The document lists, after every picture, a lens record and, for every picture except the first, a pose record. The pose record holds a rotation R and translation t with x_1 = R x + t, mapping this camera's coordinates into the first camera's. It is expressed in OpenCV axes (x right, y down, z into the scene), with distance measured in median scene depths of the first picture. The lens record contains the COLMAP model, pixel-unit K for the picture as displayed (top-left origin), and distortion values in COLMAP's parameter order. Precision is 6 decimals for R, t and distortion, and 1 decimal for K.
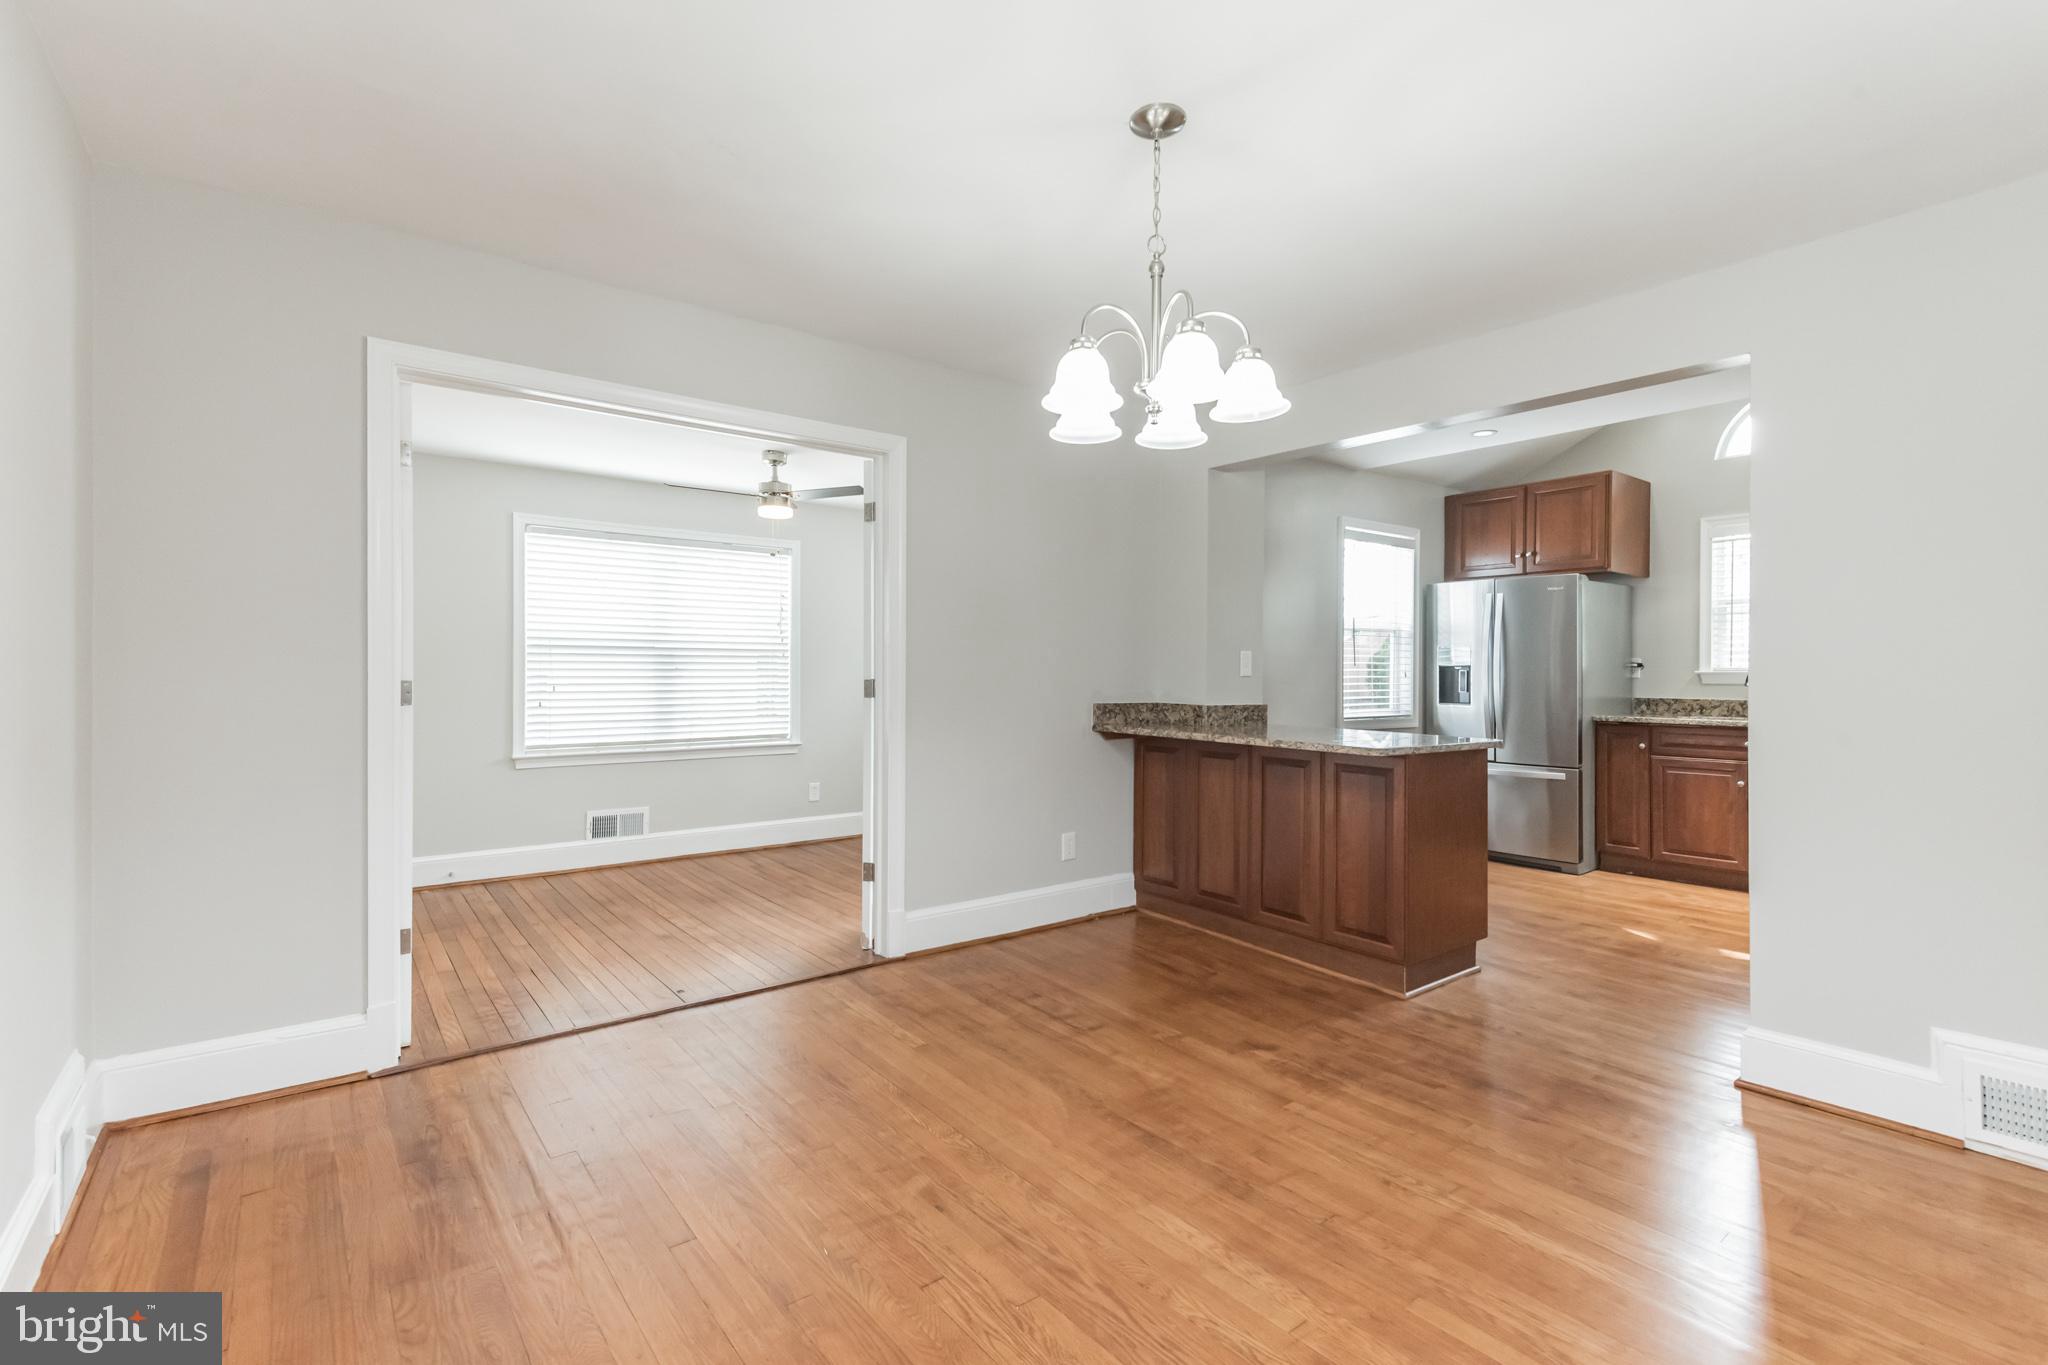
lens RADIAL K [[926.0, 0, 1063.3], [0, 926.0, 675.4], [0, 0, 1]] dist [0.020409, -0.002392]
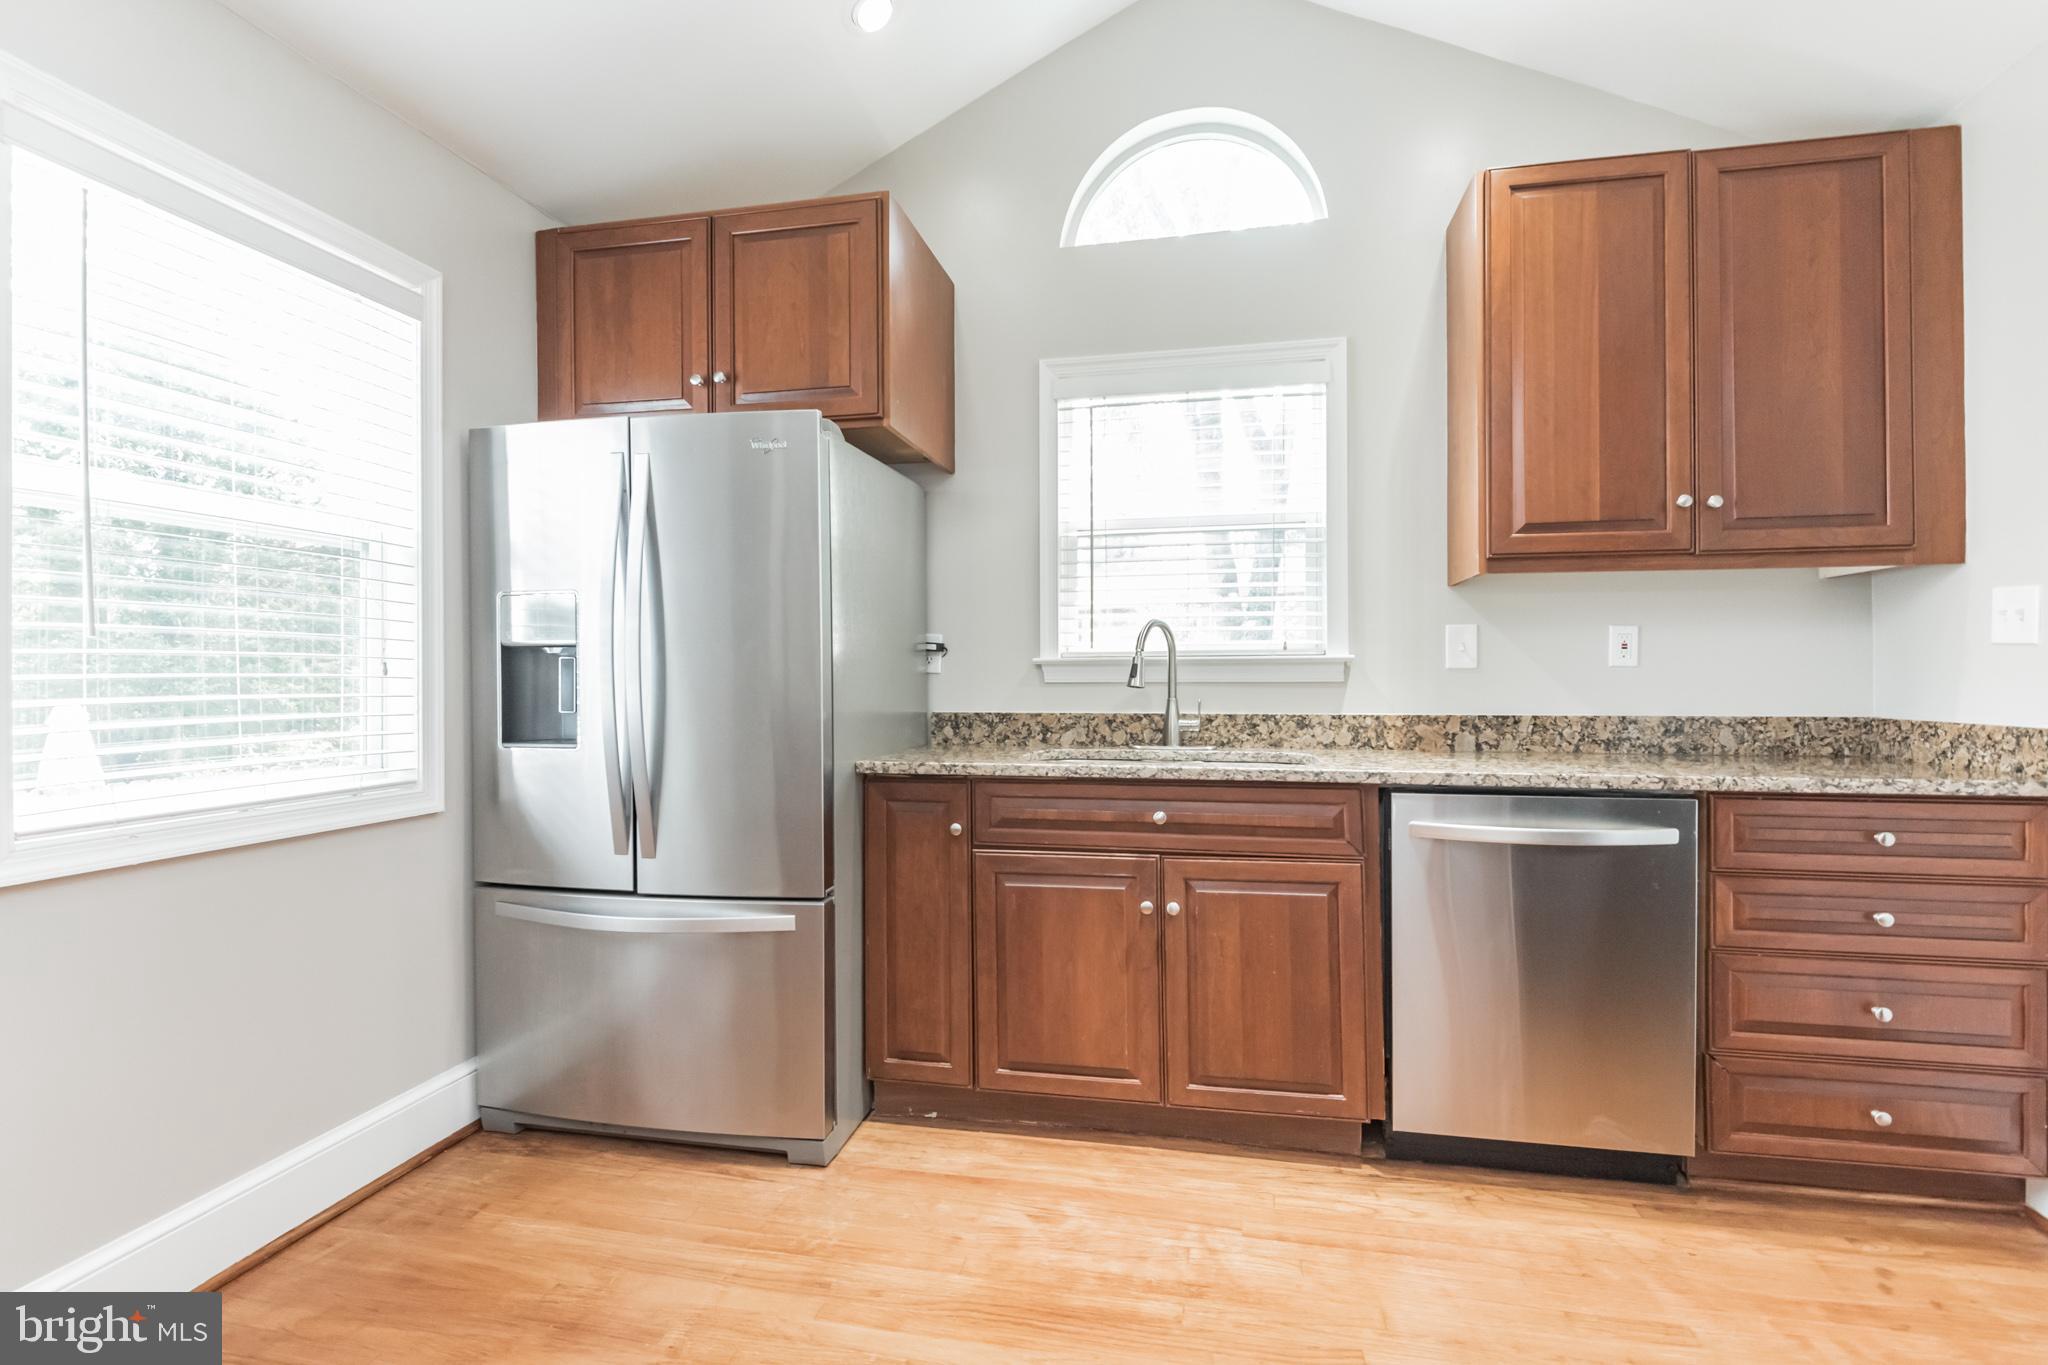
lens RADIAL K [[943.2, 0, 1022.5], [0, 943.2, 675.8], [0, 0, 1]] dist [-0.004189, -0.001256]
pose [[0.780249, -0.007693, 0.625422, 0.387779], [0.008529, 0.999962, 0.001660, 0.004572], [-0.625411, 0.004039, 0.780285, 0.666849]]
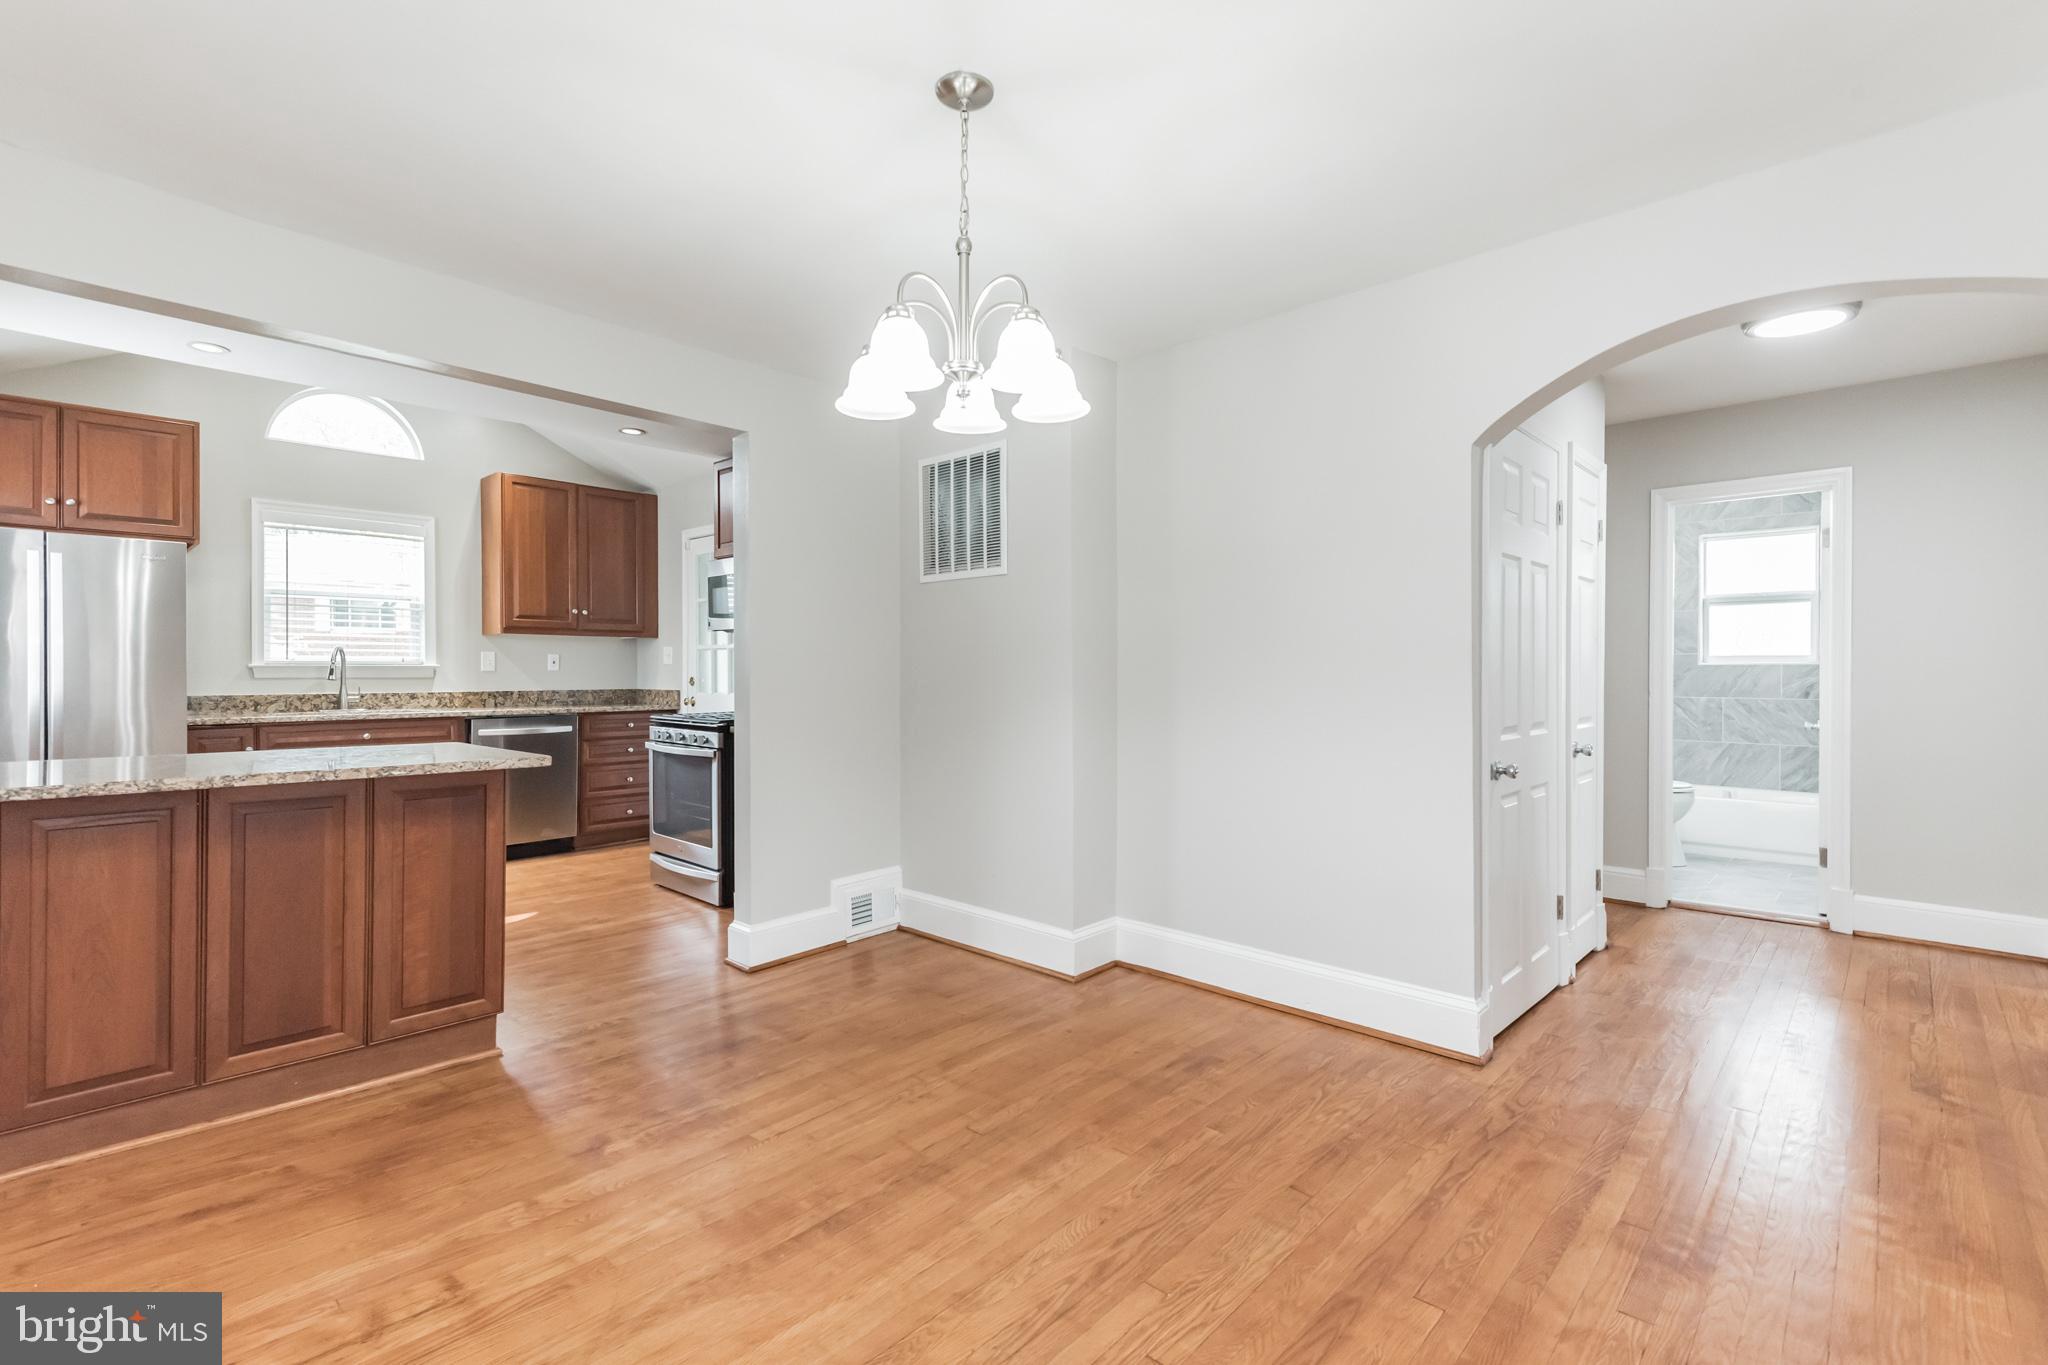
lens RADIAL K [[926.0, 0, 971.4], [0, 926.0, 674.3], [0, 0, 1]] dist [0.020409, -0.002392]
pose [[-0.107165, -0.009789, 0.994193, -0.340977], [0.002281, 0.999946, 0.010092, -0.002941], [-0.994239, 0.003350, -0.107137, 0.436923]]
